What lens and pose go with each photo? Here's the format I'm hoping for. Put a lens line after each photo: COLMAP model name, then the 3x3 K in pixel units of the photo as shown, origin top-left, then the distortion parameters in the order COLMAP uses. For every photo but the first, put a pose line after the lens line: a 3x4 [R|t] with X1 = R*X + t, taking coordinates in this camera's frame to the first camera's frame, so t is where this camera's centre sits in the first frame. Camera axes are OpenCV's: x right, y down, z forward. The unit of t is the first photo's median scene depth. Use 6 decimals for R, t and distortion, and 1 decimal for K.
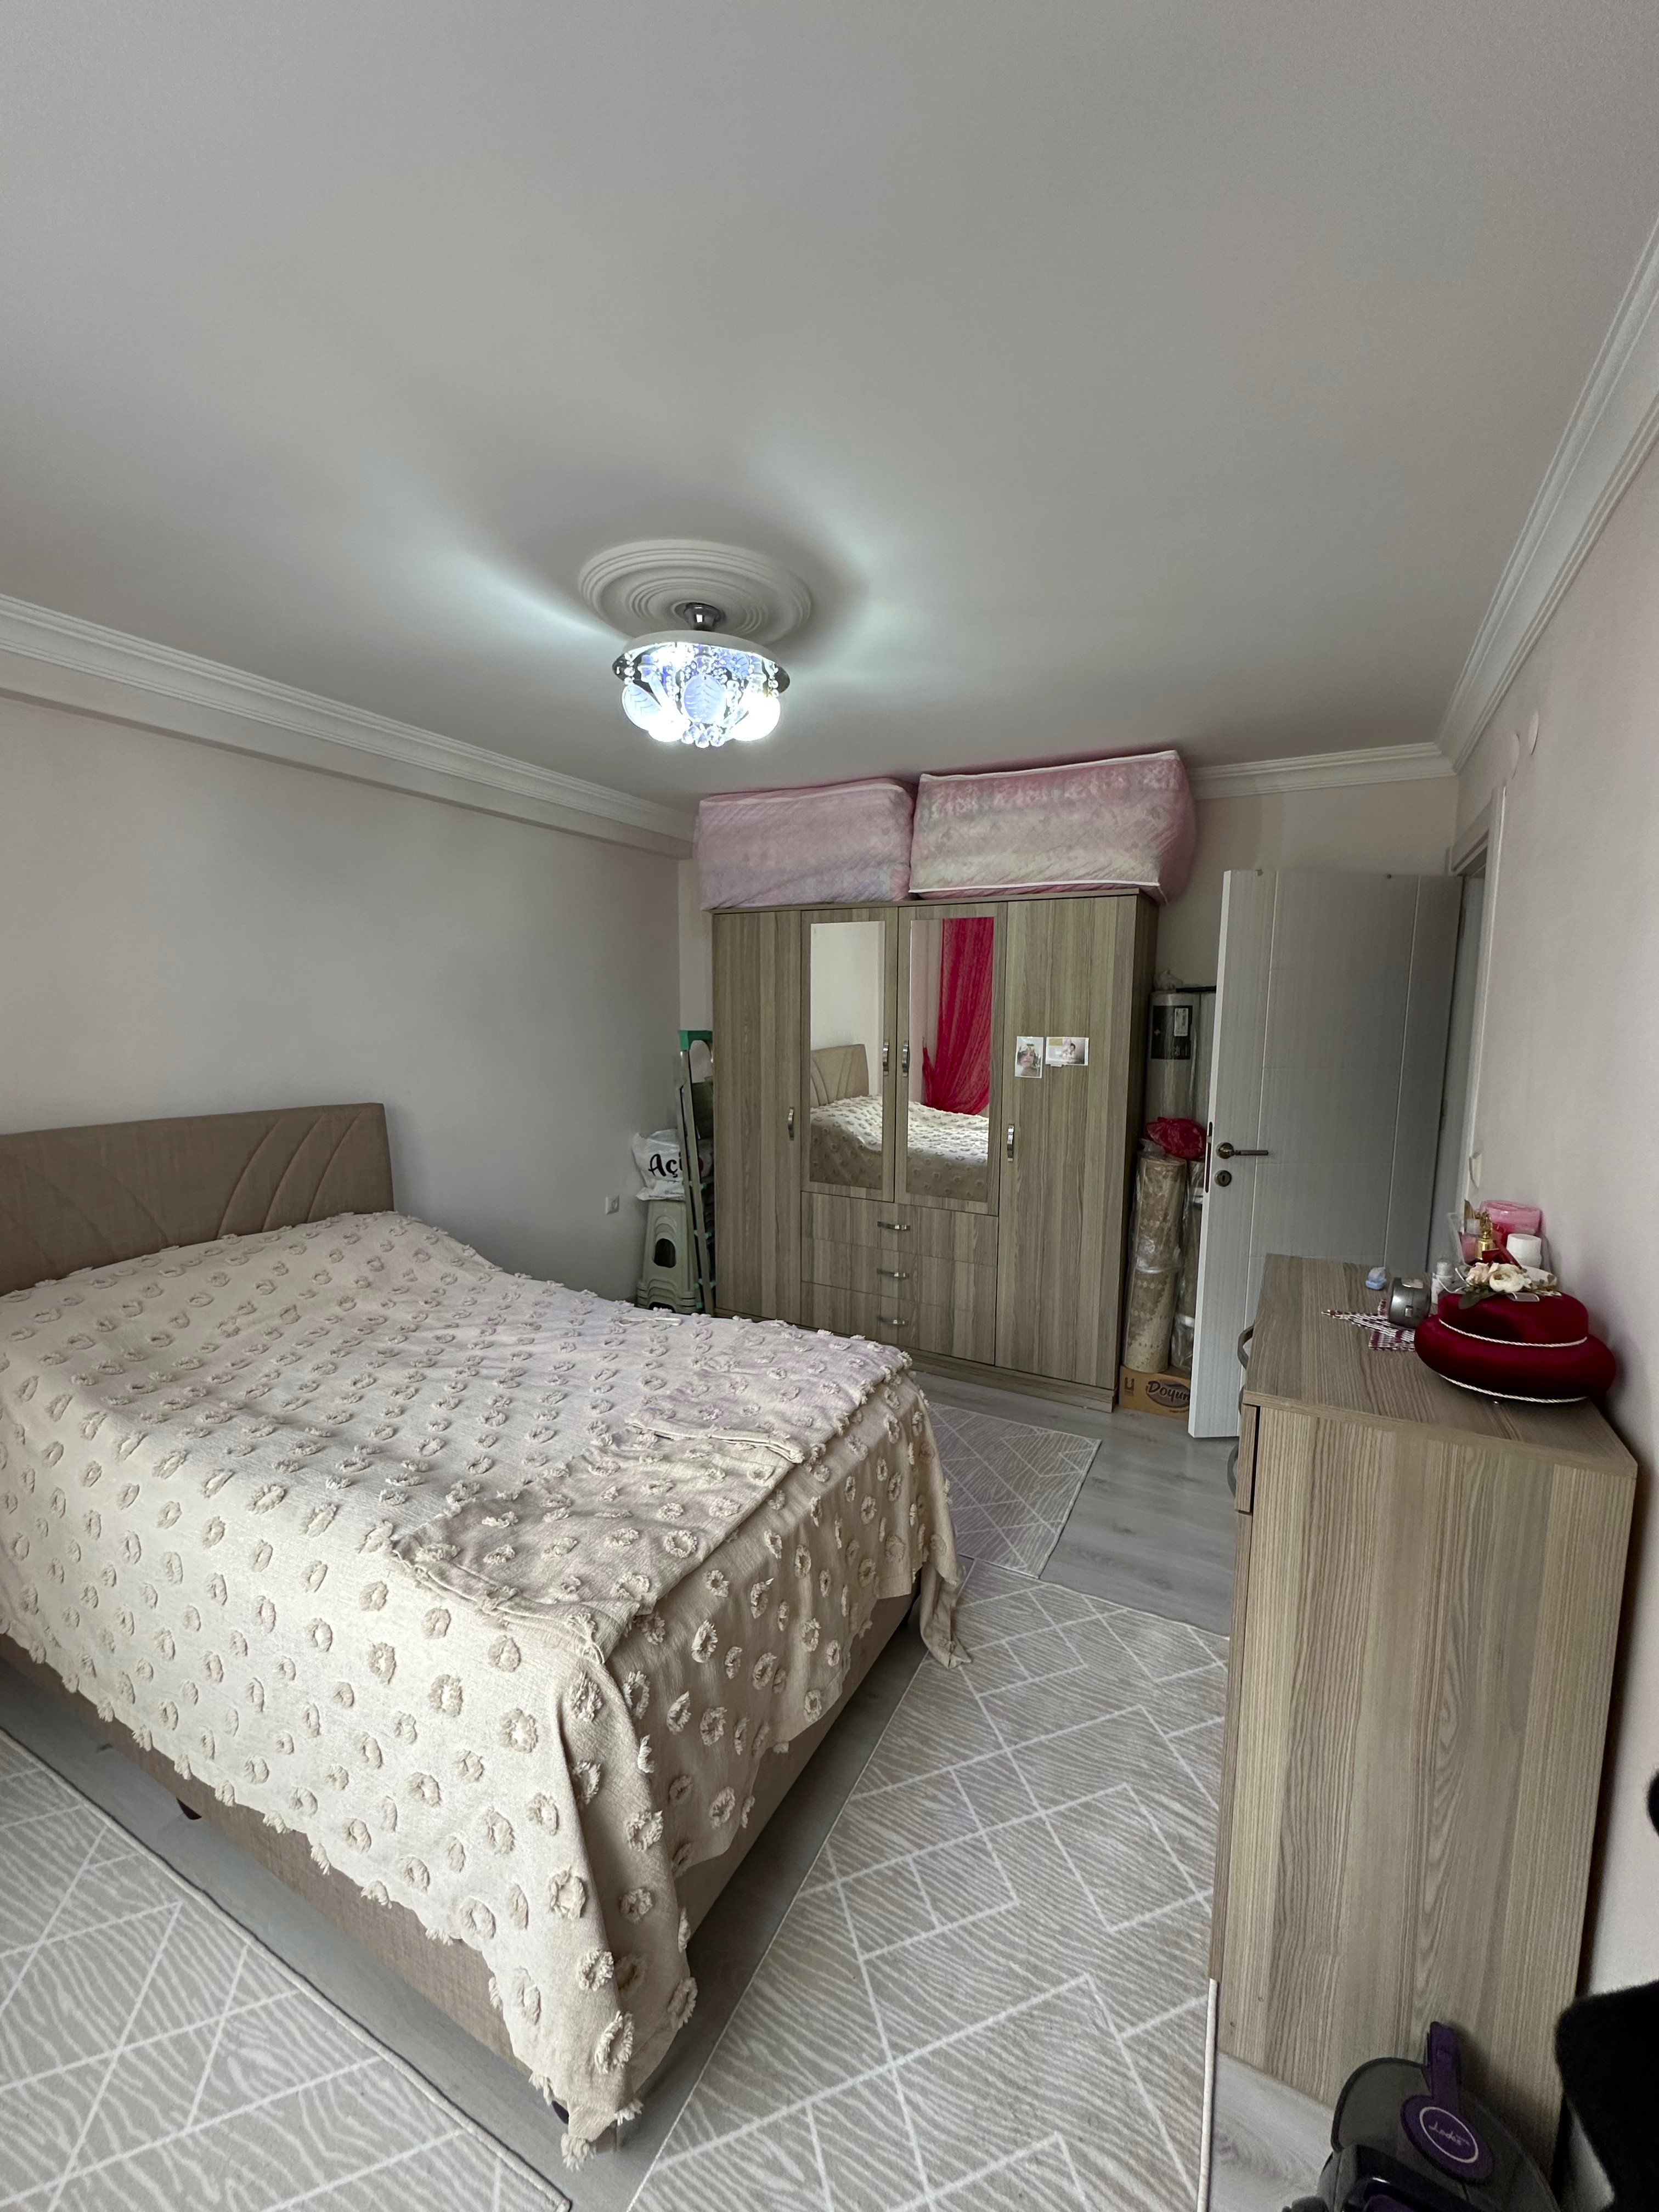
lens RADIAL K [[879.7, 0, 826.2], [0, 879.7, 1105.5], [0, 0, 1]] dist [-0.003393, 0.000780]
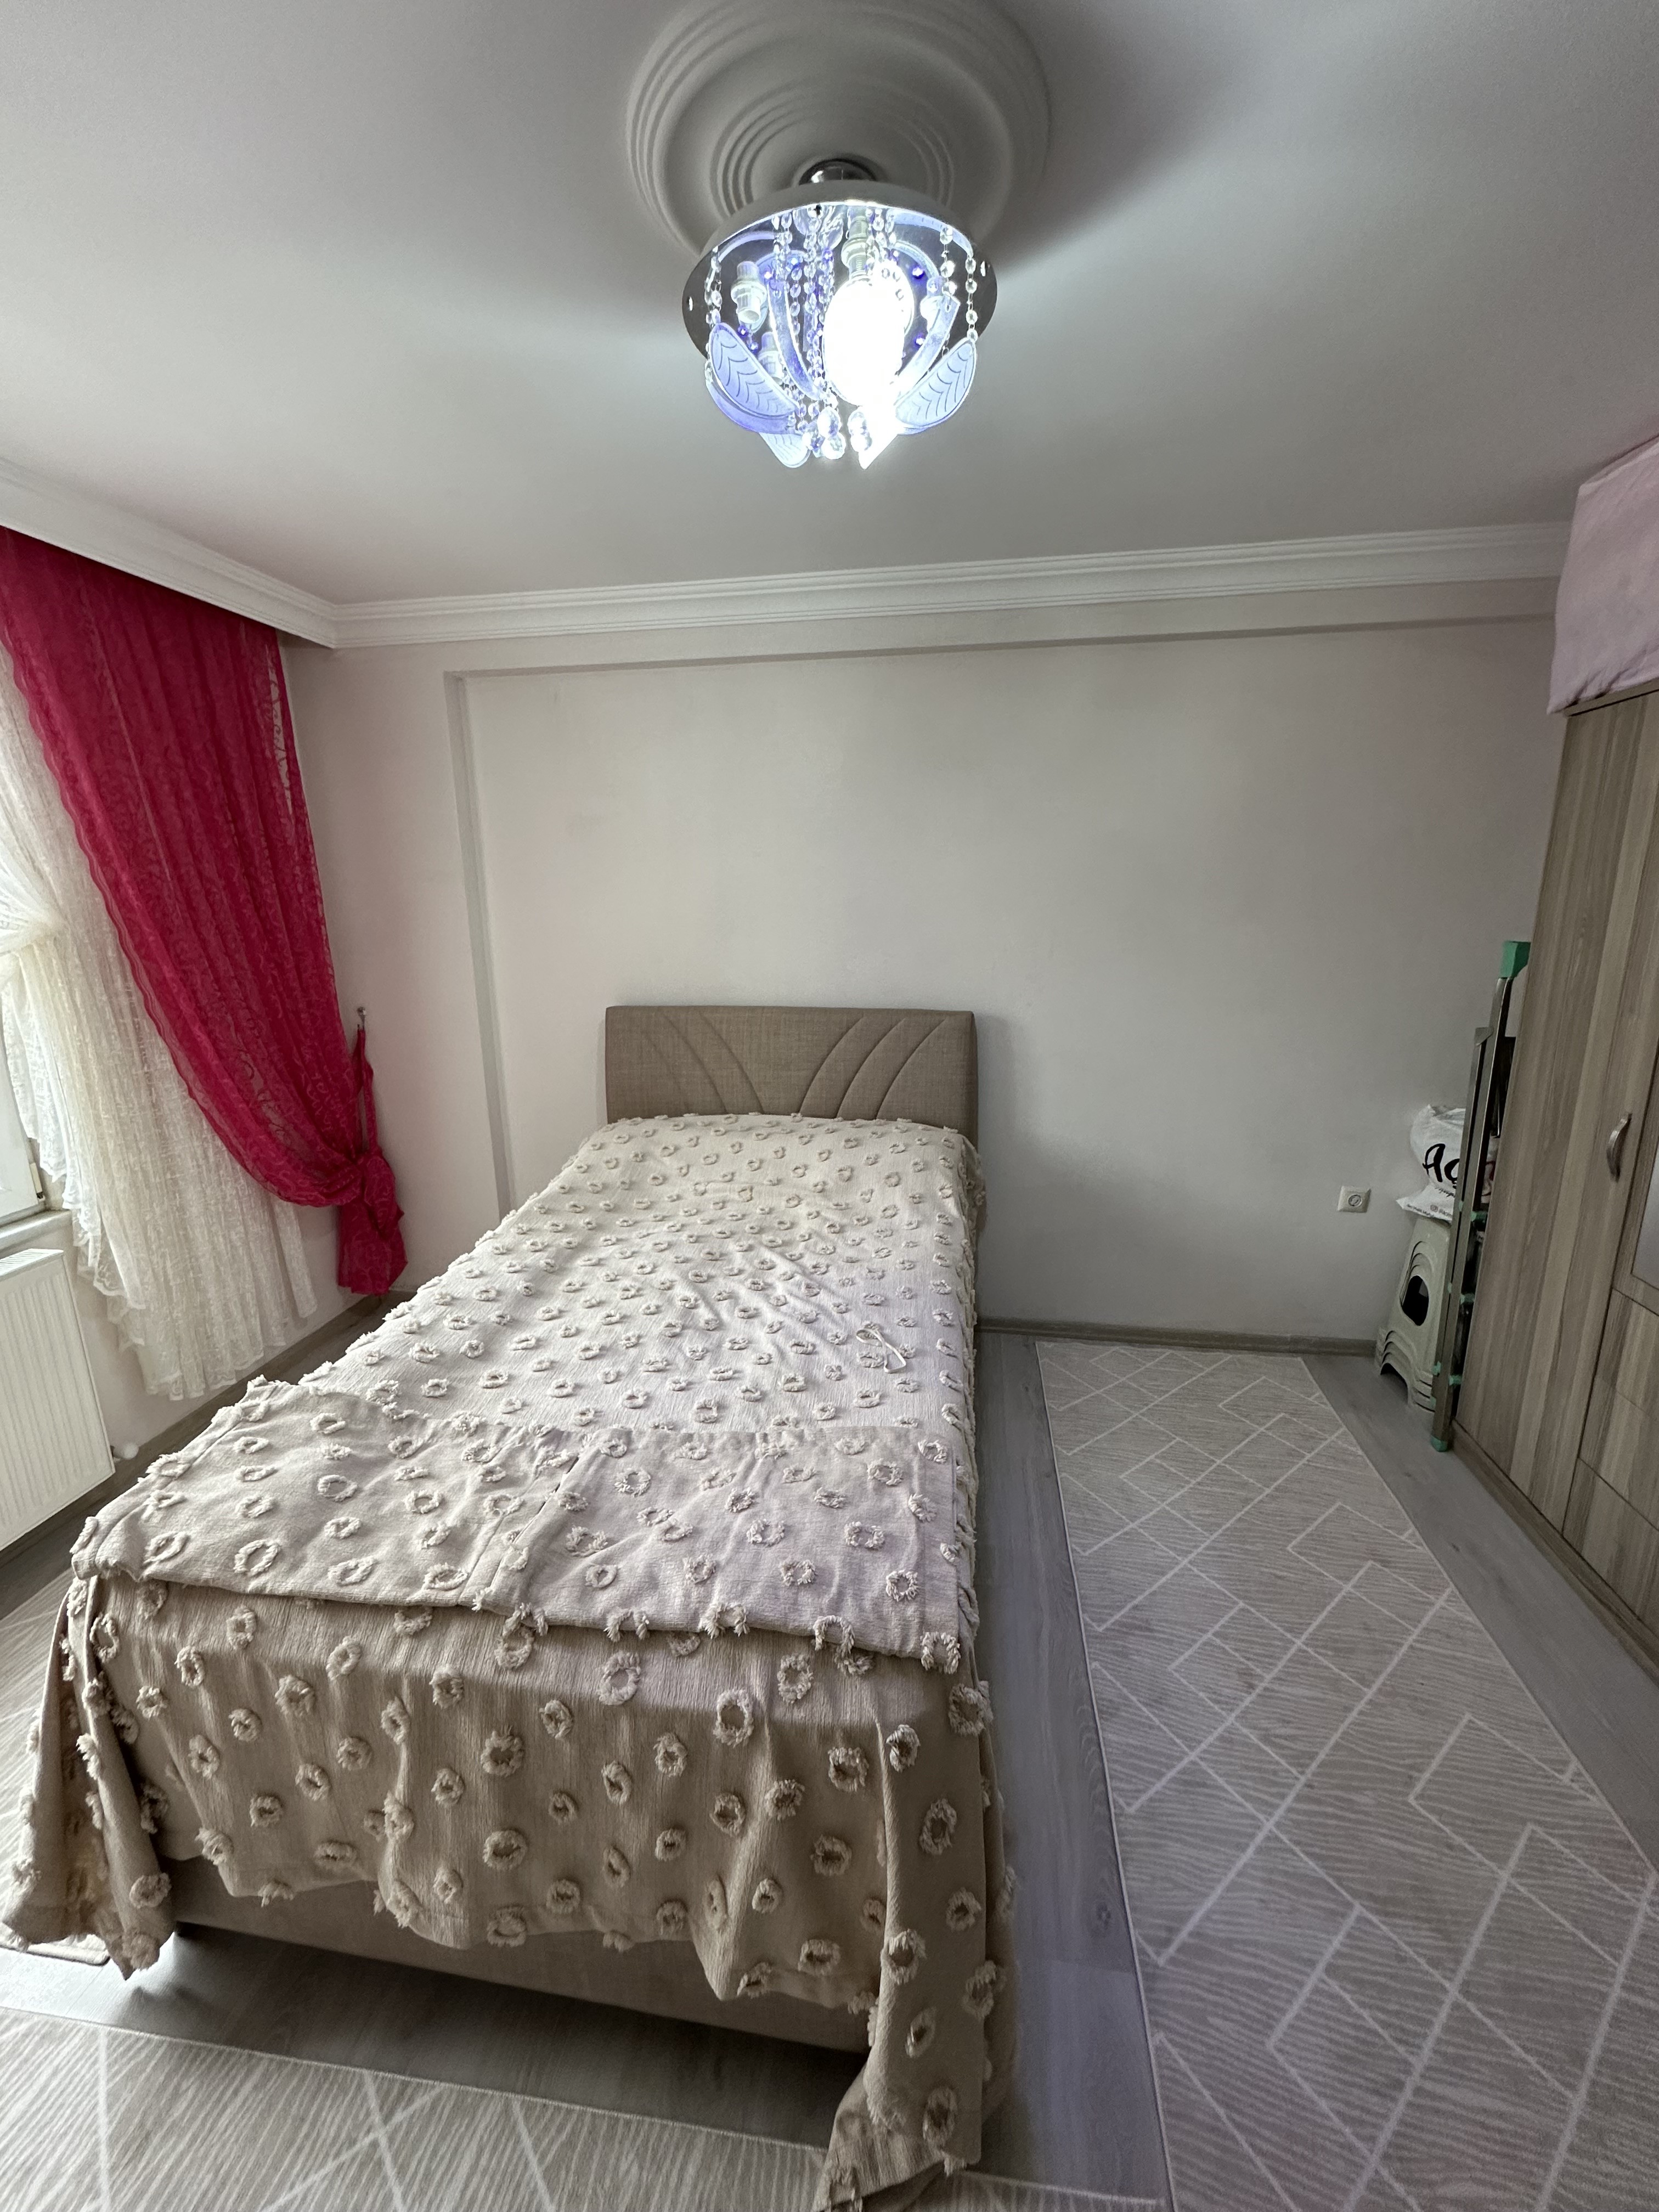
lens RADIAL K [[879.7, 0, 828.6], [0, 879.7, 1108.7], [0, 0, 1]] dist [-0.003393, 0.000780]
pose [[0.333000, 0.205620, -0.920234, 0.439885], [-0.090880, 0.978389, 0.185728, -0.085699], [0.938537, 0.021783, 0.344490, 0.745531]]
